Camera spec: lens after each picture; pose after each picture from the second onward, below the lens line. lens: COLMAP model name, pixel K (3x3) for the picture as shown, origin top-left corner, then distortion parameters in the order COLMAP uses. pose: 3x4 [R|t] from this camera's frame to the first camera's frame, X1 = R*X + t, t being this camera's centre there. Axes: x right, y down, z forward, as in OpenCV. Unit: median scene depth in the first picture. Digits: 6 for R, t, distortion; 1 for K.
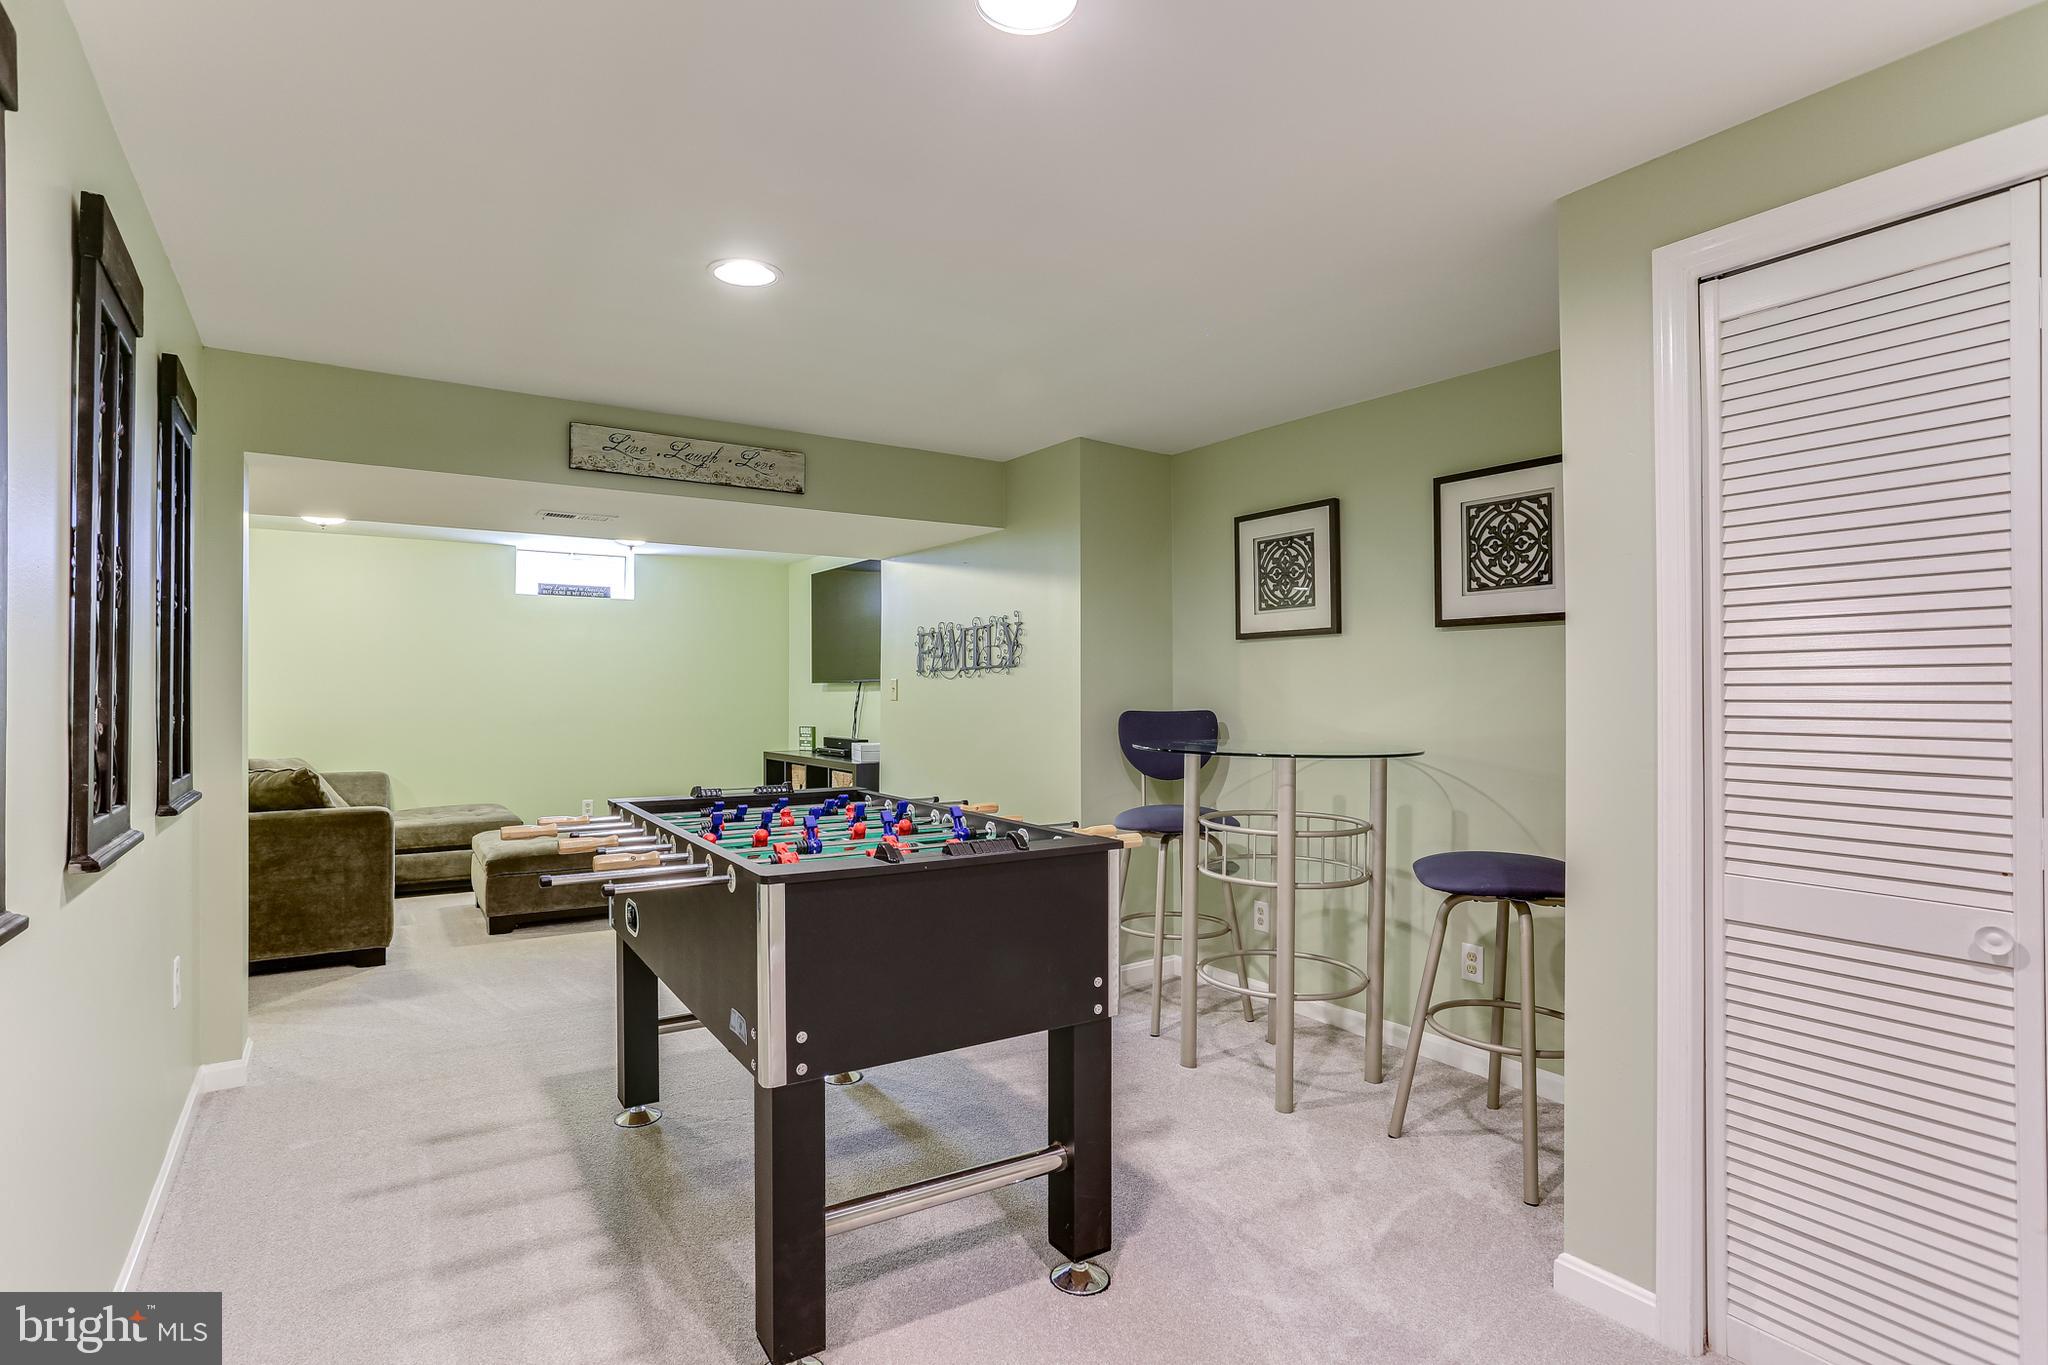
lens RADIAL K [[1039.8, 0, 997.4], [0, 1039.8, 699.4], [0, 0, 1]] dist [-0.001834, -0.000395]
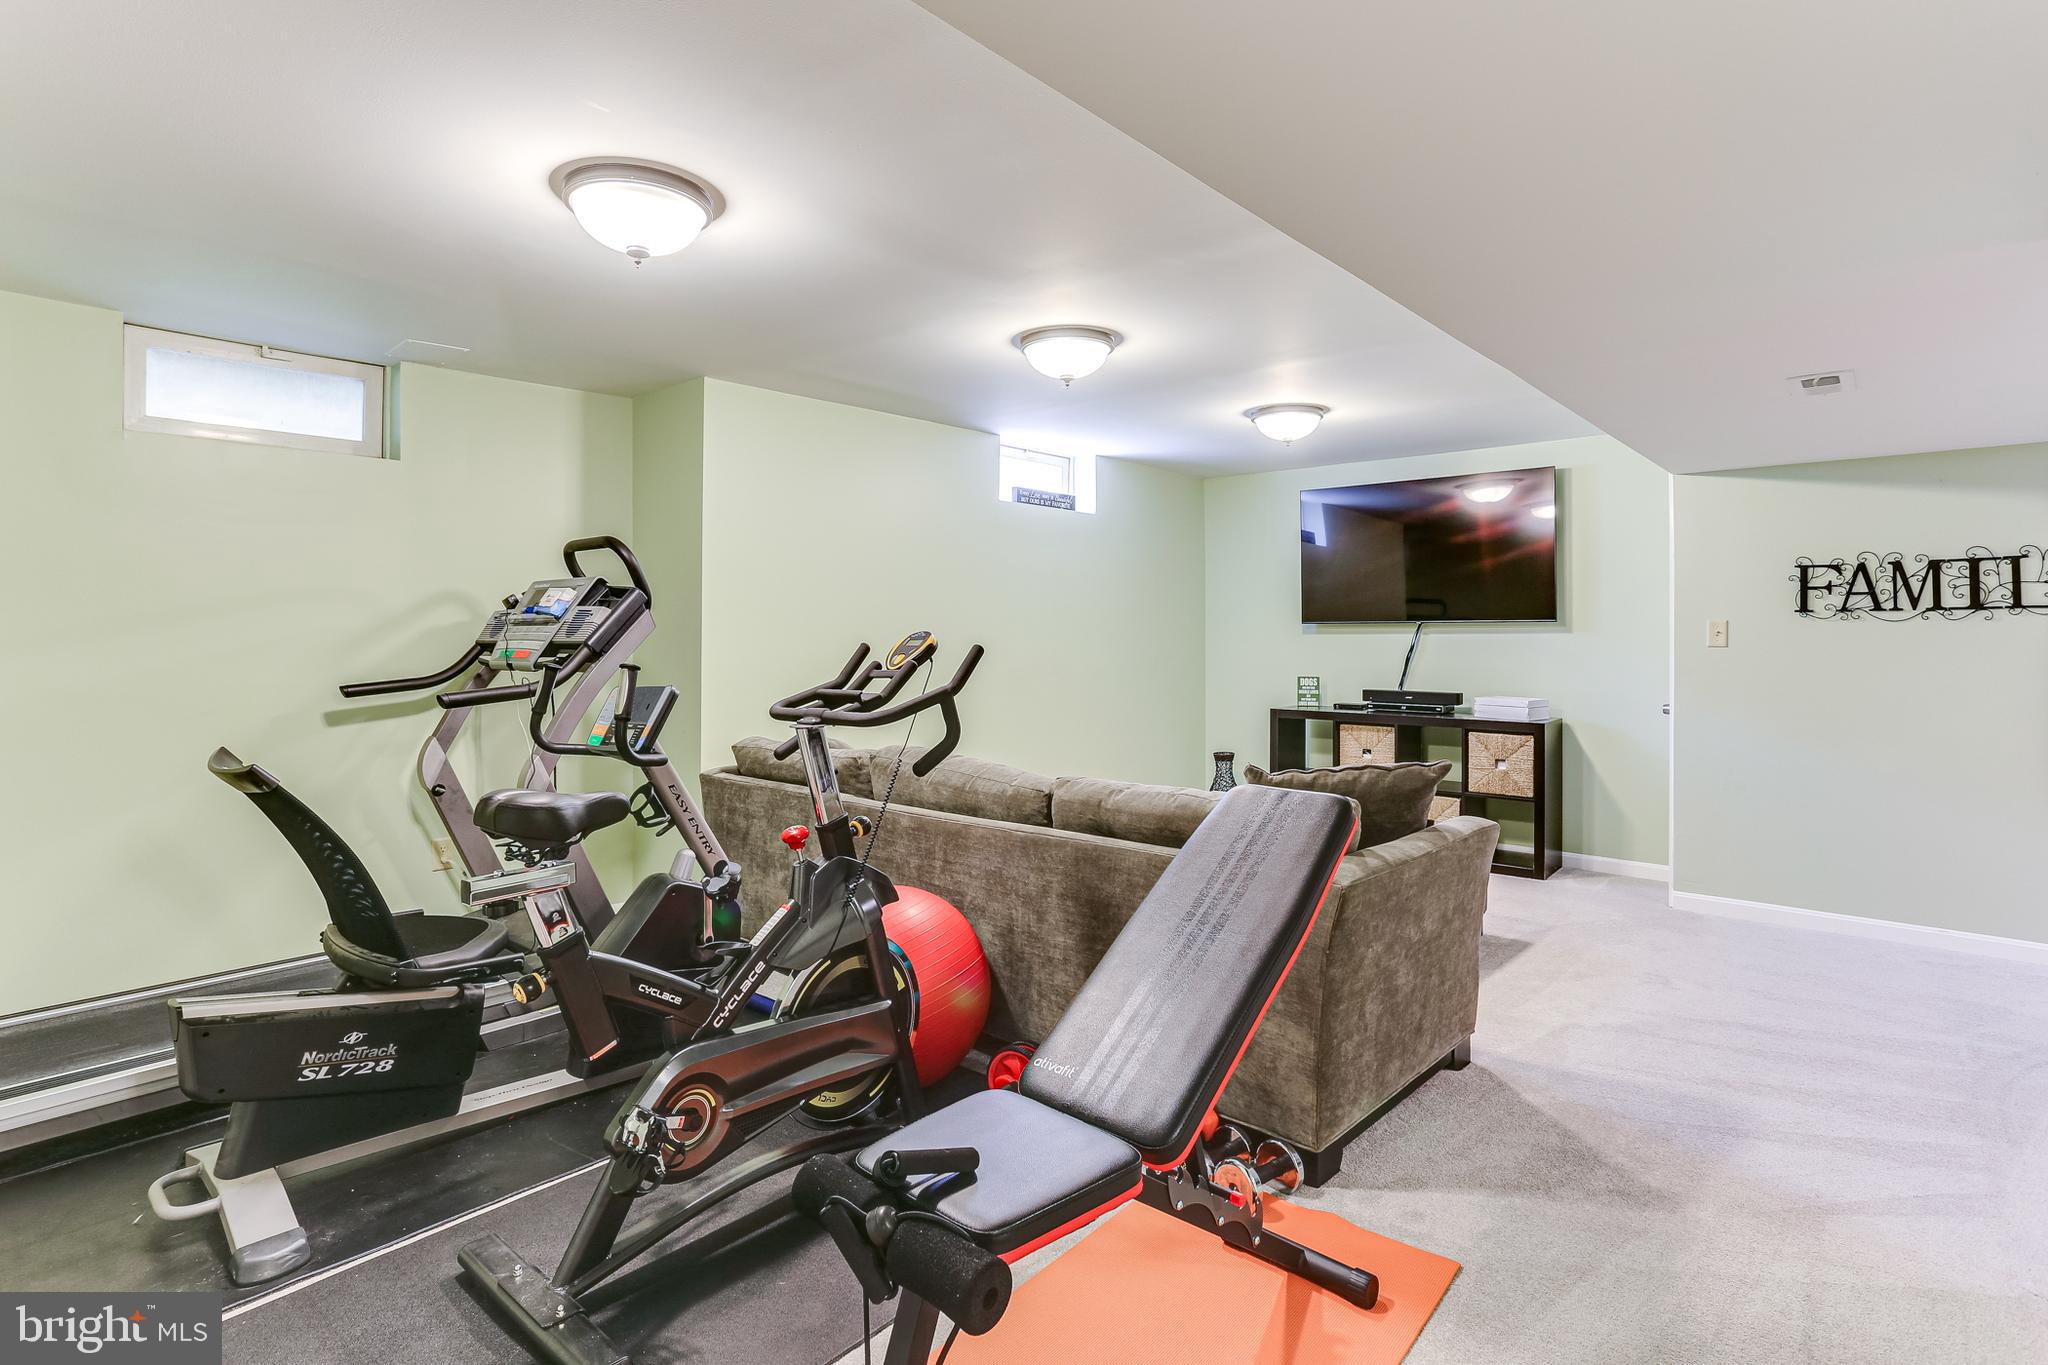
lens RADIAL K [[1039.8, 0, 997.4], [0, 1039.8, 699.4], [0, 0, 1]] dist [-0.001834, -0.000395]
pose [[0.966405, -0.016027, 0.256523, -0.692732], [0.000034, 0.998062, 0.062230, -0.007774], [-0.257023, -0.060131, 0.964533, 0.304106]]
